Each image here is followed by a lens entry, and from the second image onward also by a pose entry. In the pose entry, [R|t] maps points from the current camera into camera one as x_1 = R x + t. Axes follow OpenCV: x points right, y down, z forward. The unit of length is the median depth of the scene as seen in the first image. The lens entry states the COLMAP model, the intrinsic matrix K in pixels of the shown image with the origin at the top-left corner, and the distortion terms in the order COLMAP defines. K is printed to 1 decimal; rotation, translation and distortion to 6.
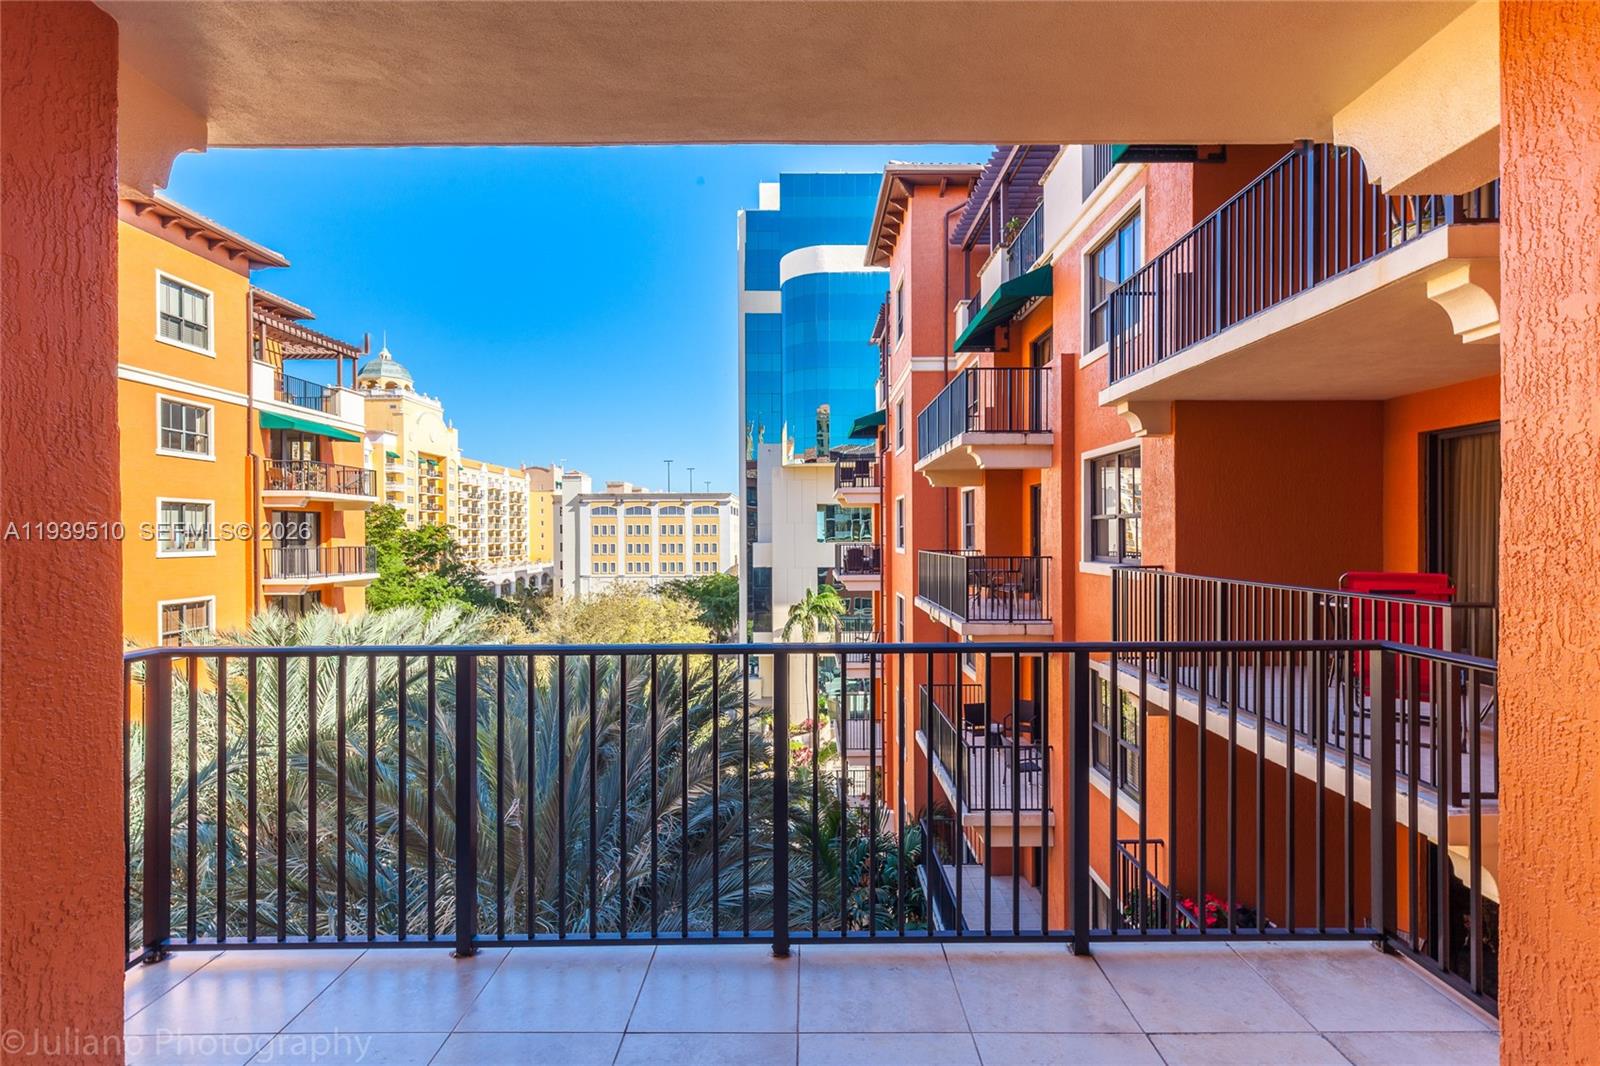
lens RADIAL K [[731.8, 0, 807.0], [0, 731.8, 534.2], [0, 0, 1]] dist [0.002037, -0.000866]
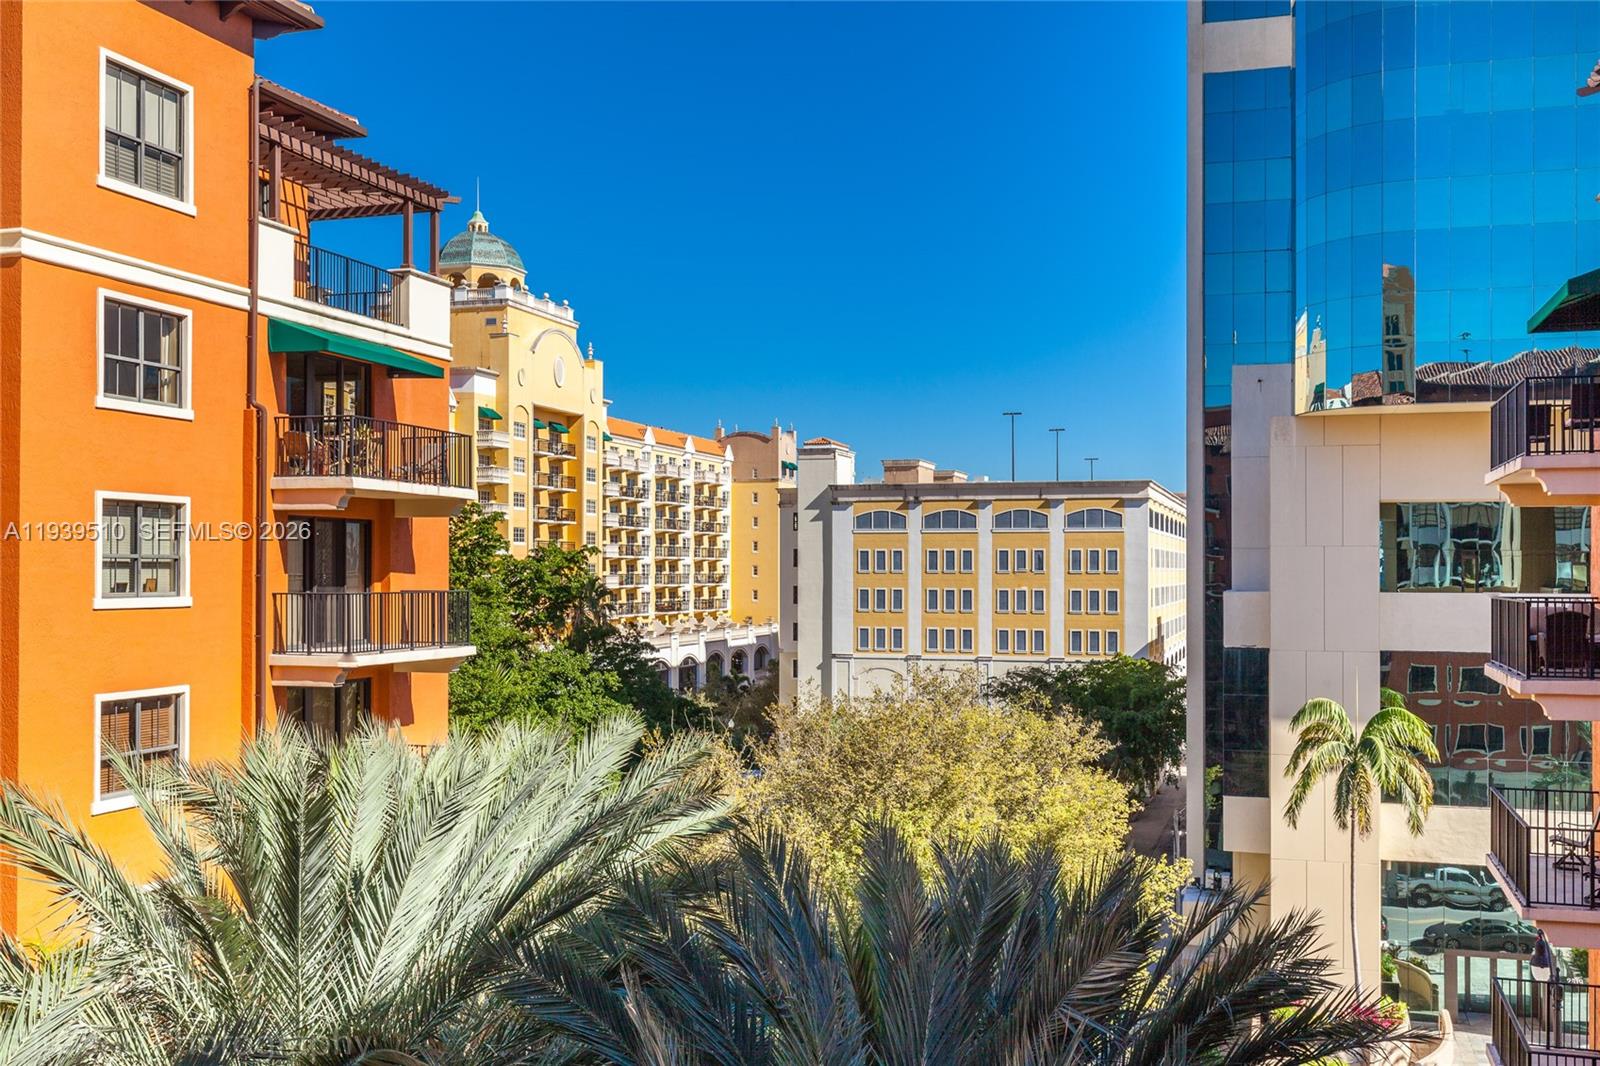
lens RADIAL K [[1541.4, 0, 818.7], [0, 1541.4, 556.8], [0, 0, 1]] dist [0.007527, -0.009102]
pose [[0.954883, 0.004988, -0.296941, -0.029631], [-0.007589, 0.999942, -0.007610, 0.000009], [0.296886, 0.009520, 0.954865, 0.042413]]
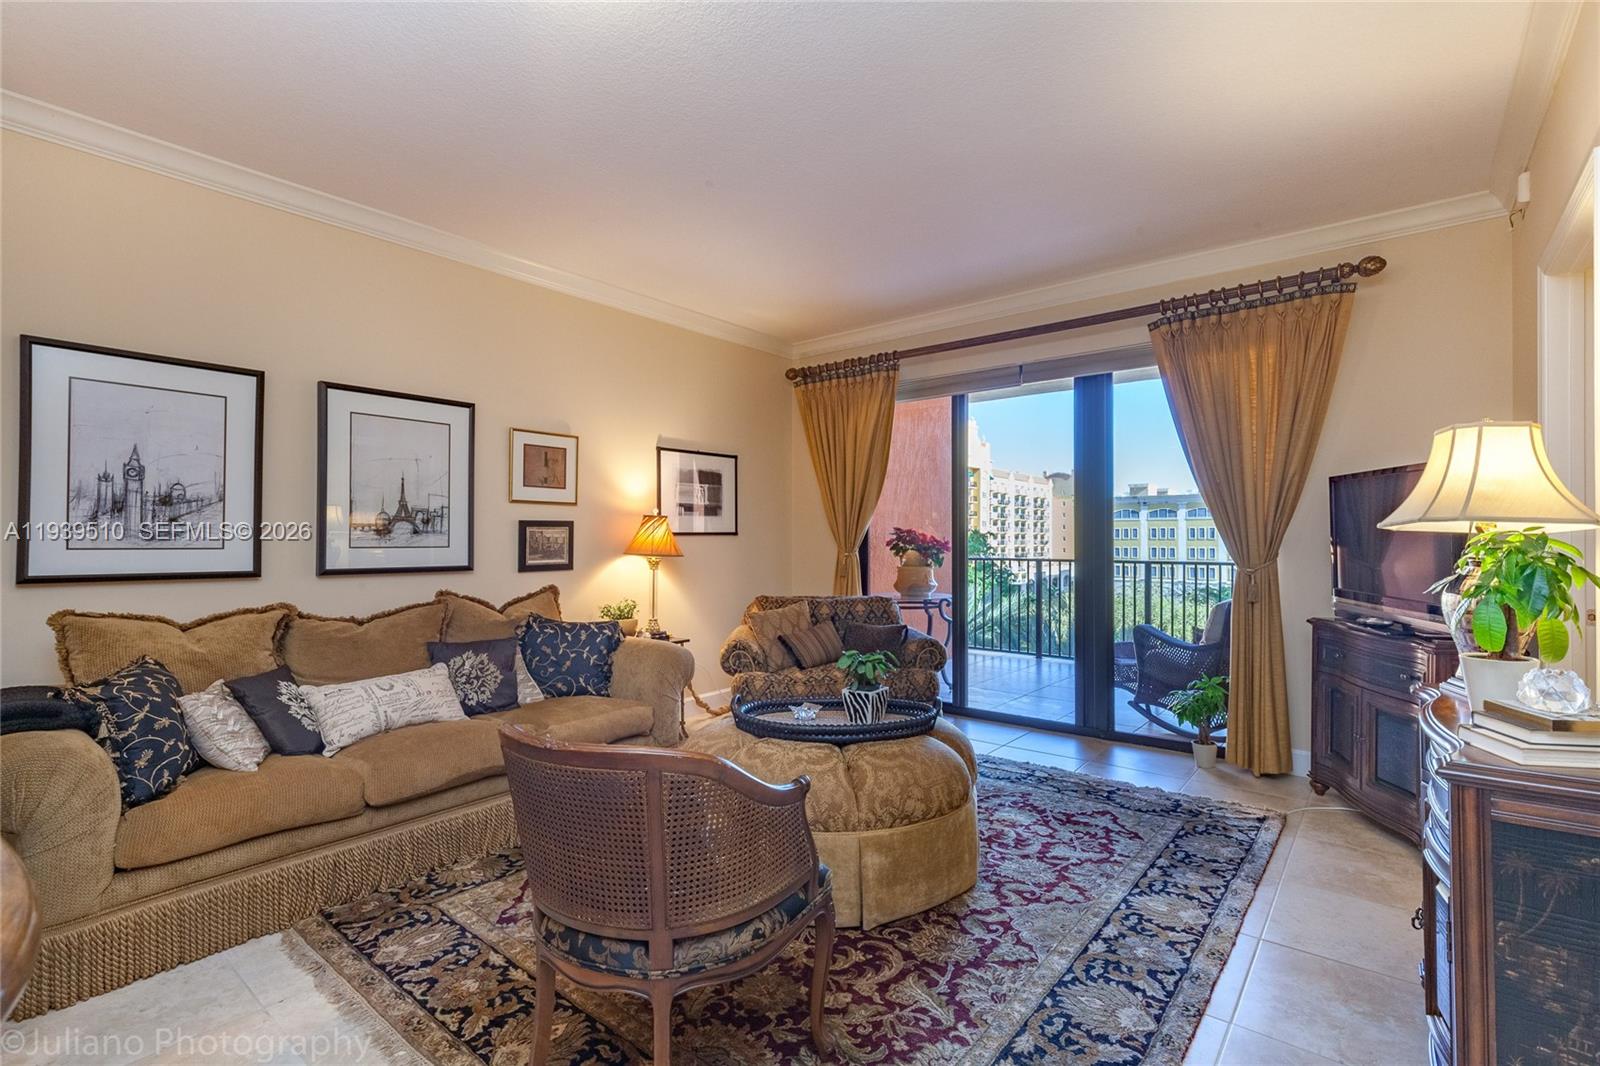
lens RADIAL K [[728.9, 0, 813.0], [0, 728.9, 536.4], [0, 0, 1]] dist [0.003573, 0.000082]
pose [[0.778472, 0.003449, -0.627670, 0.029631], [-0.005006, 0.999987, -0.000713, 0.002722], [0.627660, 0.003697, 0.778479, -0.081795]]
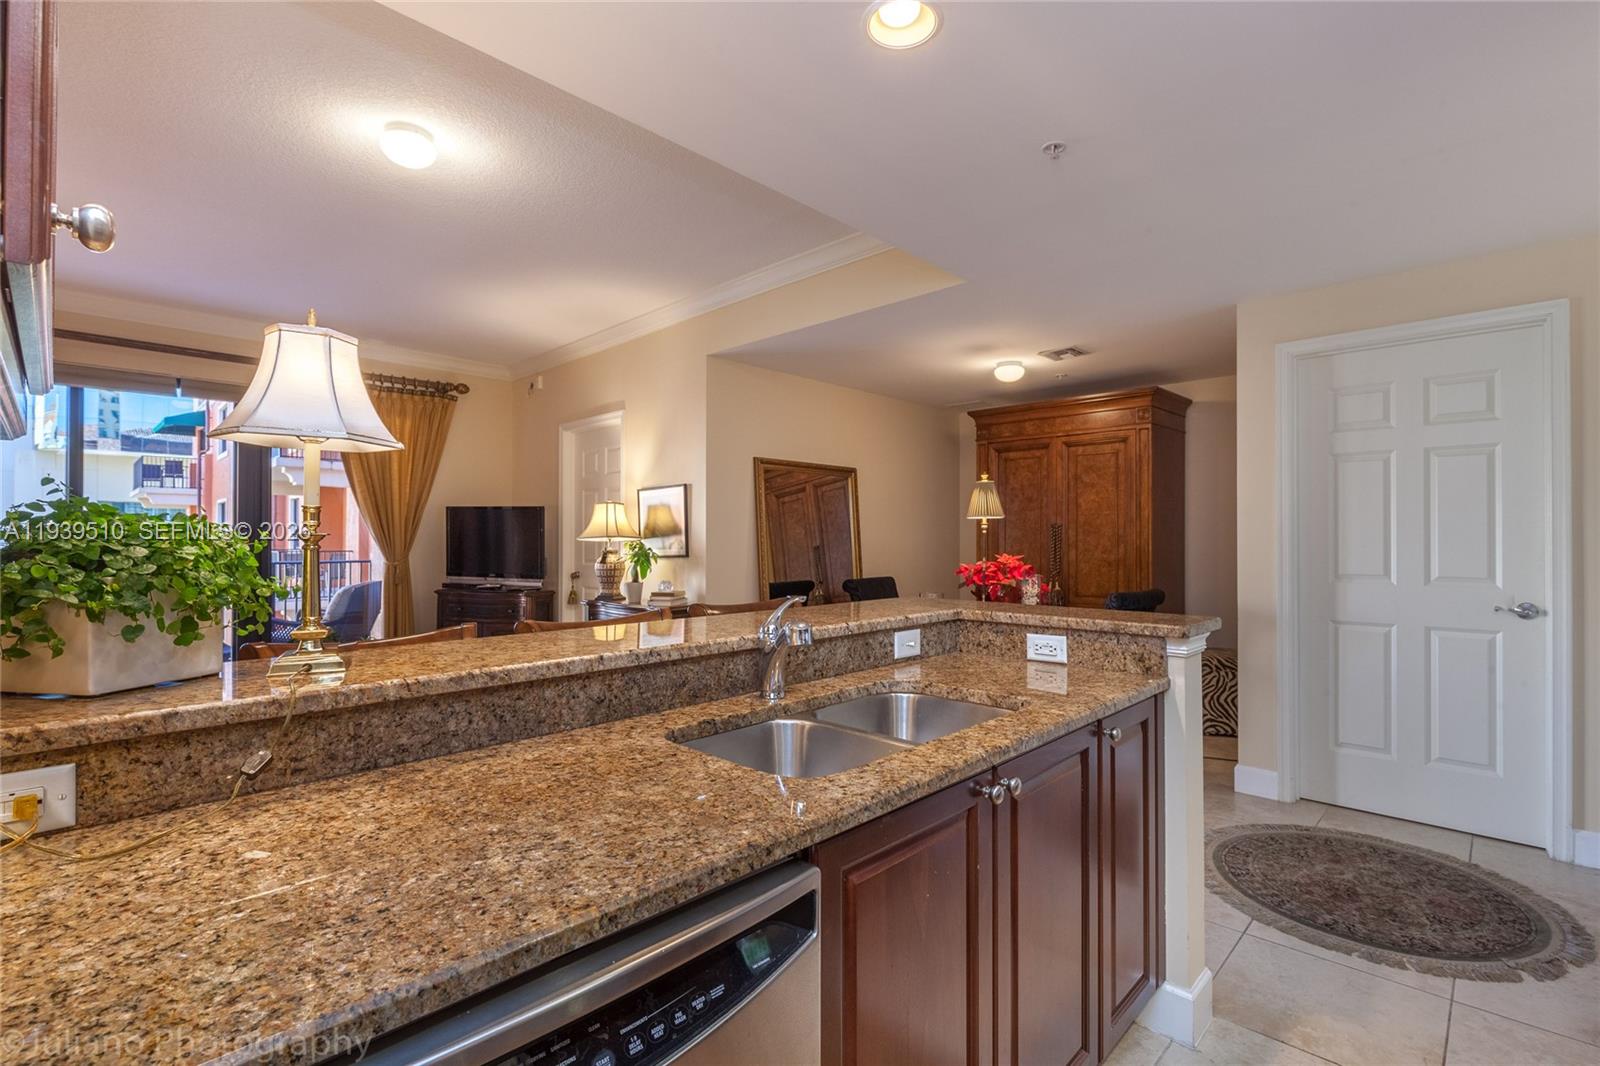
lens RADIAL K [[731.8, 0, 807.0], [0, 731.8, 534.2], [0, 0, 1]] dist [0.002037, -0.000866]
pose [[0.702319, 0.010288, 0.711788, -0.010271], [-0.002692, 0.999927, -0.011796, 0.002560], [-0.711857, 0.006368, 0.702296, -0.114865]]
